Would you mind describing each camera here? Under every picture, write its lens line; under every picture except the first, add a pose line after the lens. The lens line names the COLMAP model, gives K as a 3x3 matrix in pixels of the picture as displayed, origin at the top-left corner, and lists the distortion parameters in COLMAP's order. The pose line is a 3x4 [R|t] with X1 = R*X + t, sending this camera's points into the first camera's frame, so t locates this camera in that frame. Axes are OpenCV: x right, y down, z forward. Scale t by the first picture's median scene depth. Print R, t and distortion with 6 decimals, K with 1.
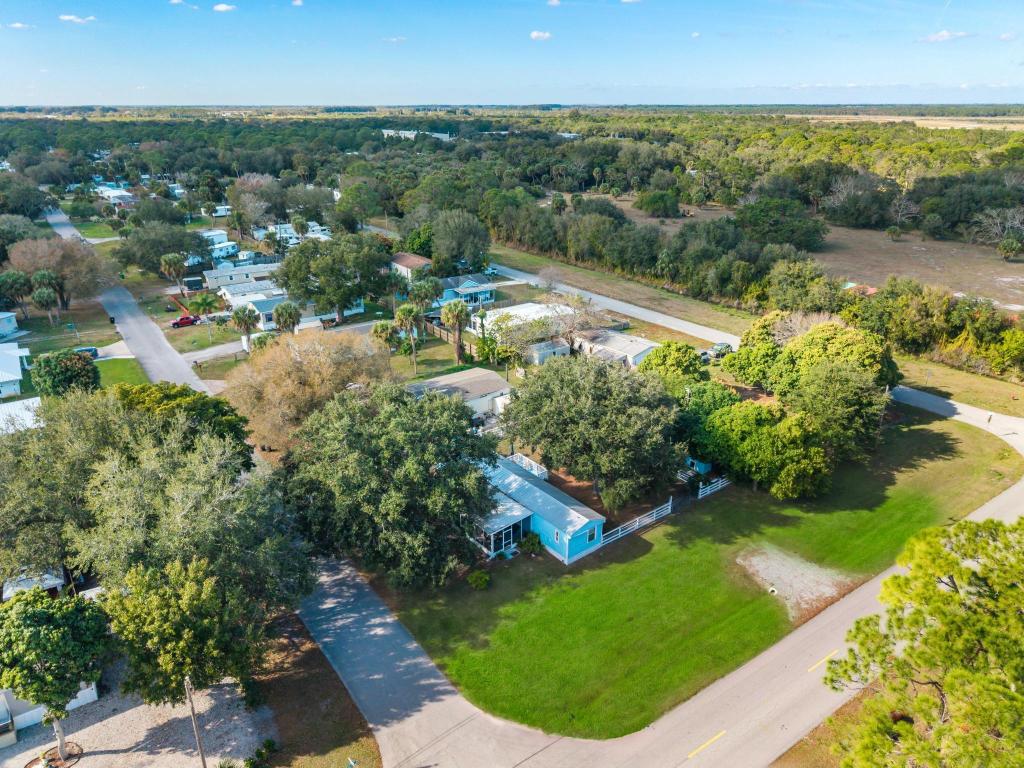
lens RADIAL K [[718.4, 0, 530.3], [0, 718.4, 384.1], [0, 0, 1]] dist [0.029525, -0.025998]
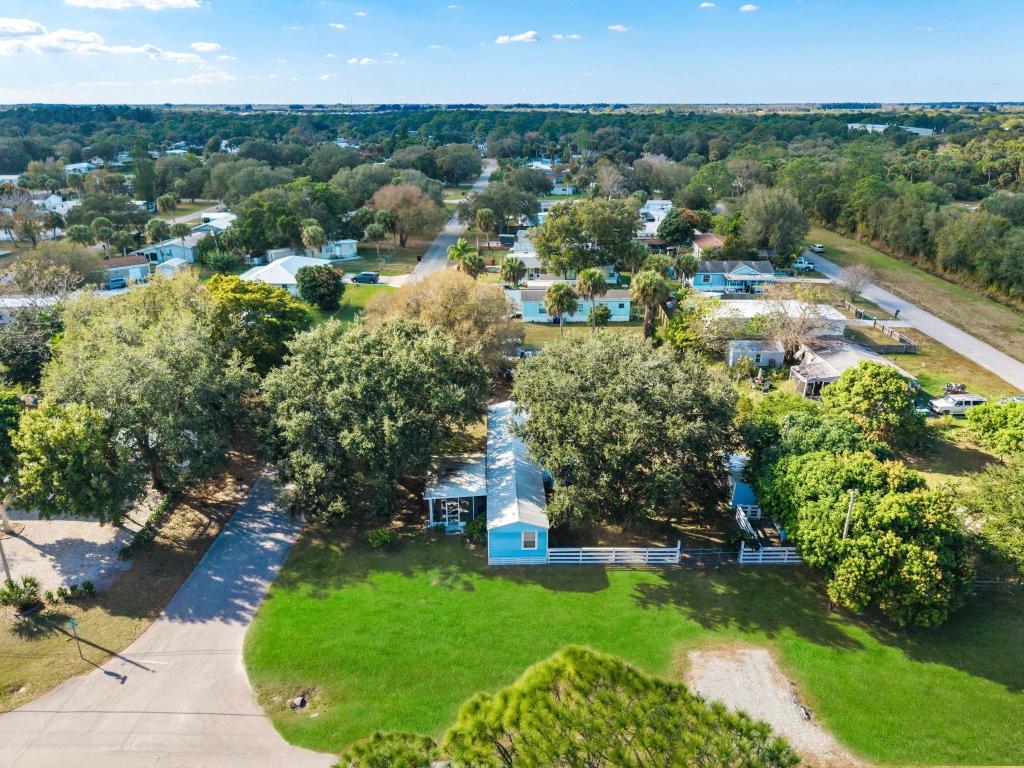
lens RADIAL K [[718.4, 0, 530.3], [0, 718.4, 384.1], [0, 0, 1]] dist [0.029525, -0.025998]
pose [[0.785831, 0.220782, -0.577690, 0.342517], [-0.223723, 0.972328, 0.067275, -0.010795], [0.576557, 0.076375, 0.813479, 0.220767]]
